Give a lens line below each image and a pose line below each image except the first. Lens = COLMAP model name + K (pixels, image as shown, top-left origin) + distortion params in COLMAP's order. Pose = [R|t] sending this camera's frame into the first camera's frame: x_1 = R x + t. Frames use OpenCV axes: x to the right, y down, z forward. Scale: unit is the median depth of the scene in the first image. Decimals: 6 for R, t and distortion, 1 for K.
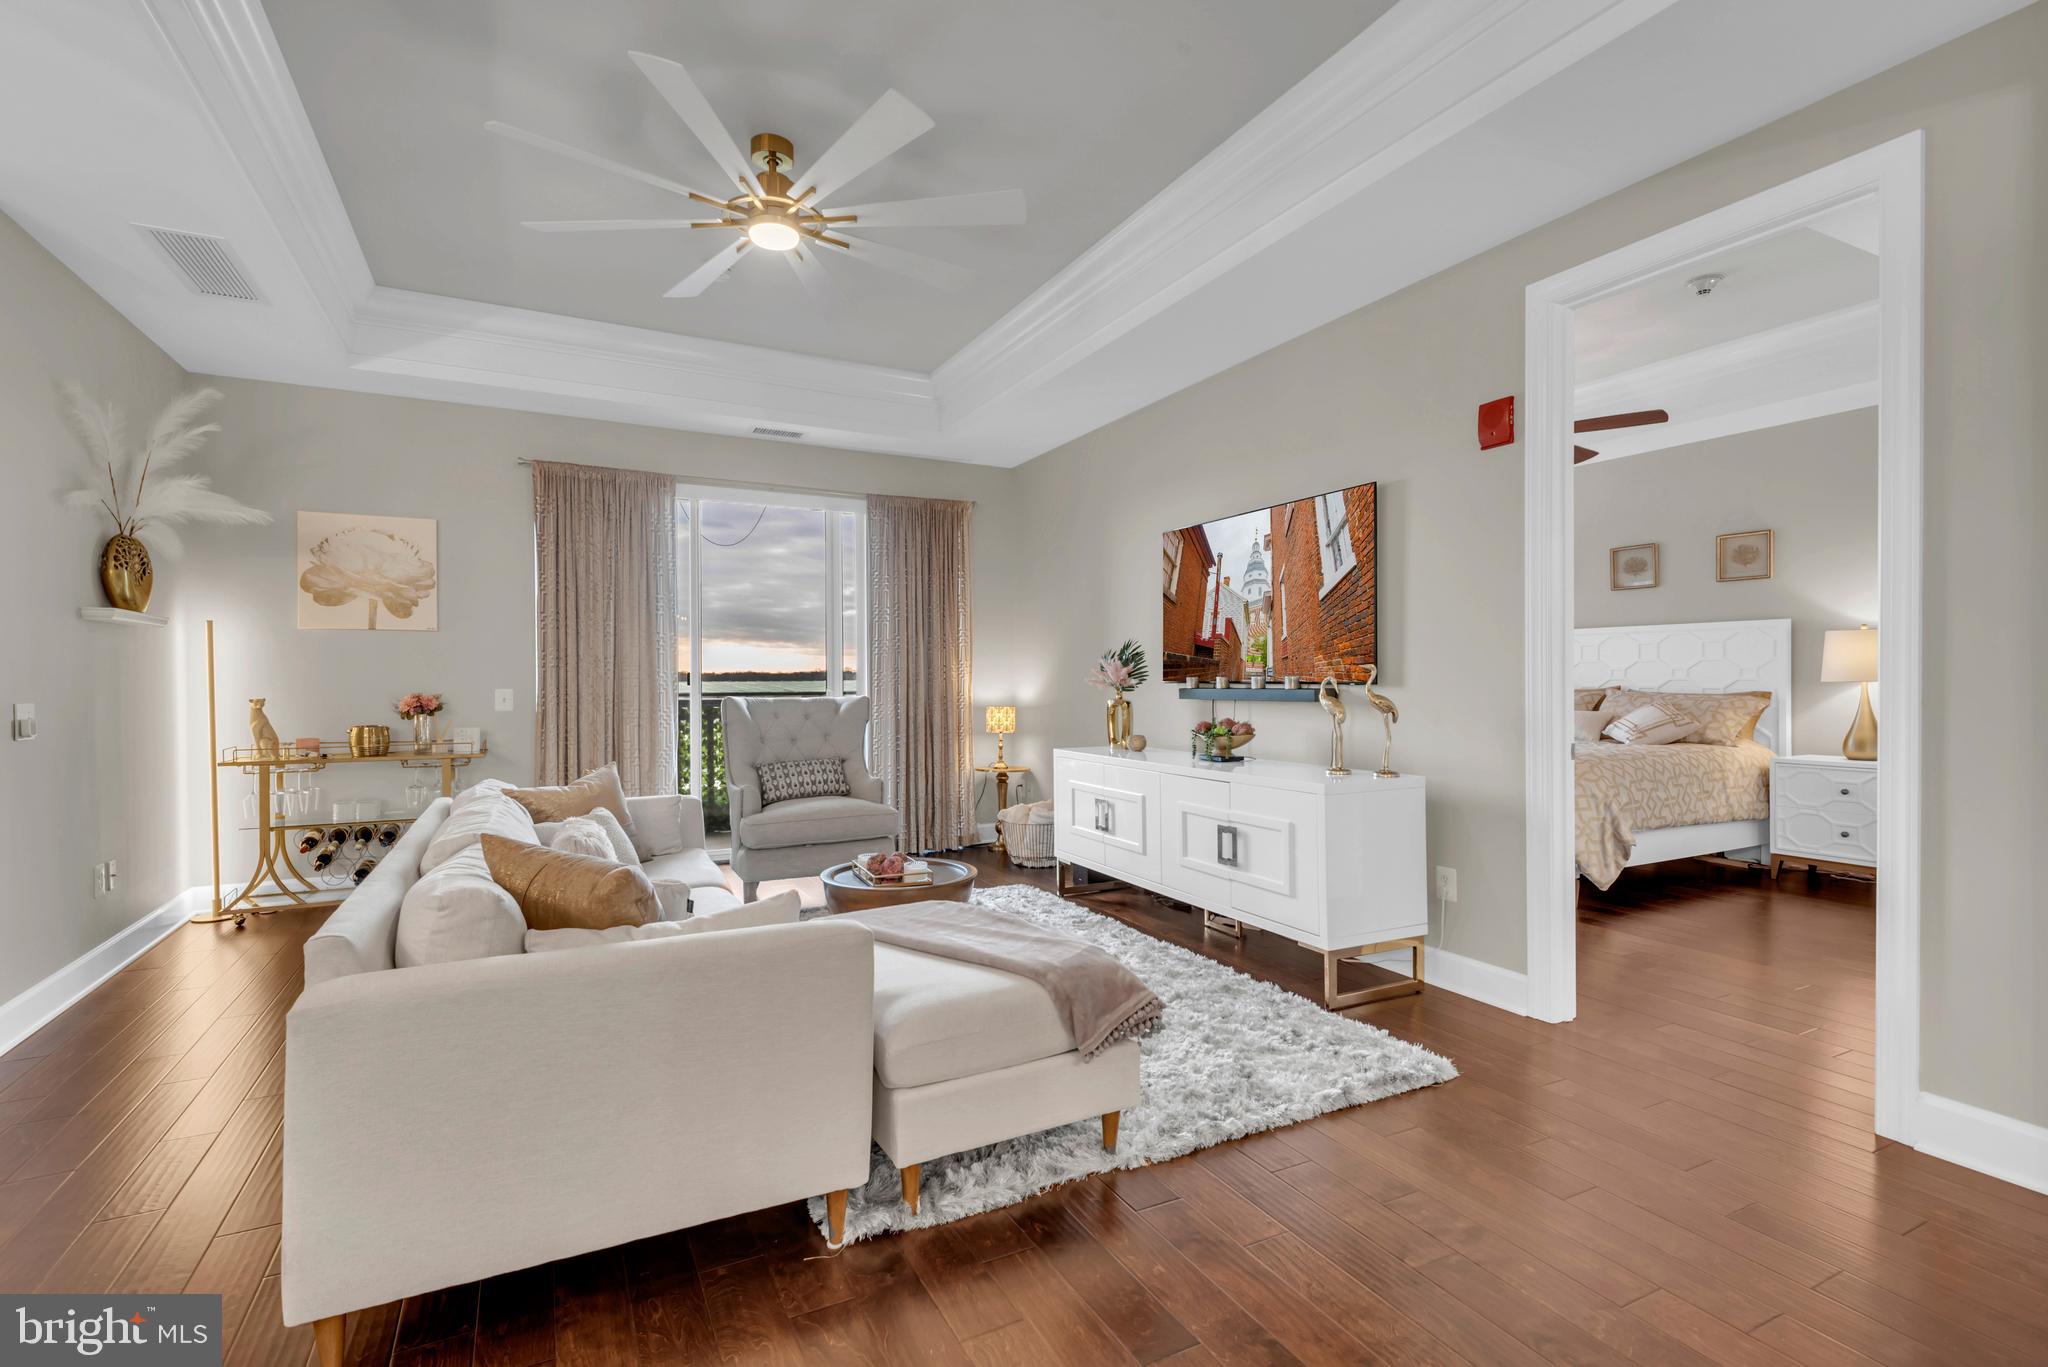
lens RADIAL K [[911.6, 0, 1021.5], [0, 911.6, 665.3], [0, 0, 1]] dist [-0.001125, -0.000452]
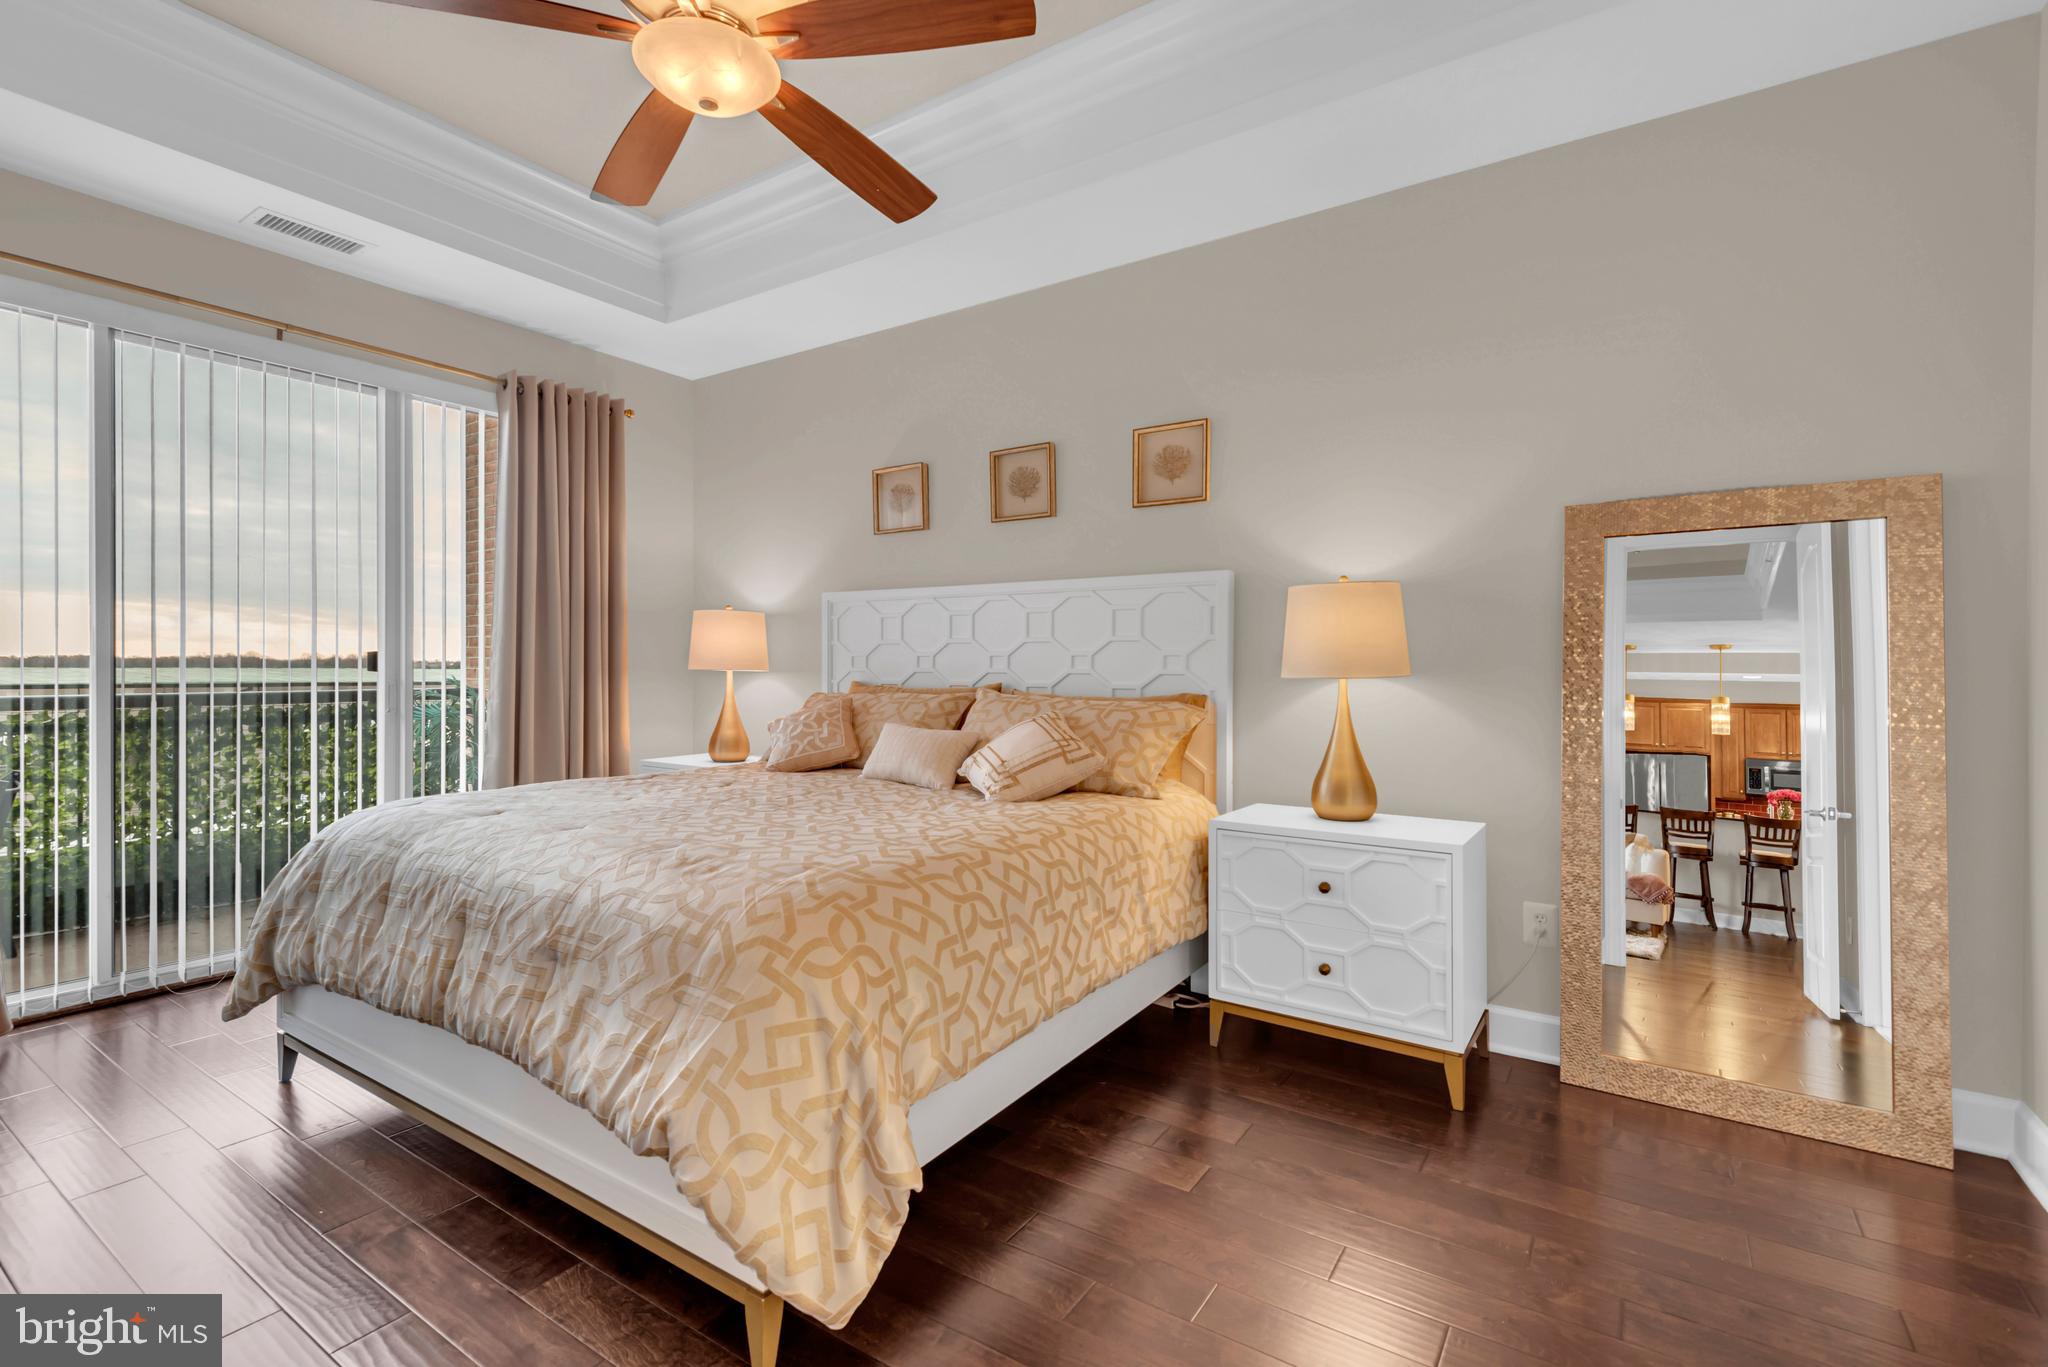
lens RADIAL K [[911.6, 0, 1022.9], [0, 911.6, 664.3], [0, 0, 1]] dist [-0.001125, -0.000452]
pose [[0.863216, 0.007513, 0.504779, 0.438109], [-0.009972, 0.999948, 0.002170, 0.010349], [-0.504737, -0.006907, 0.863246, 0.569939]]
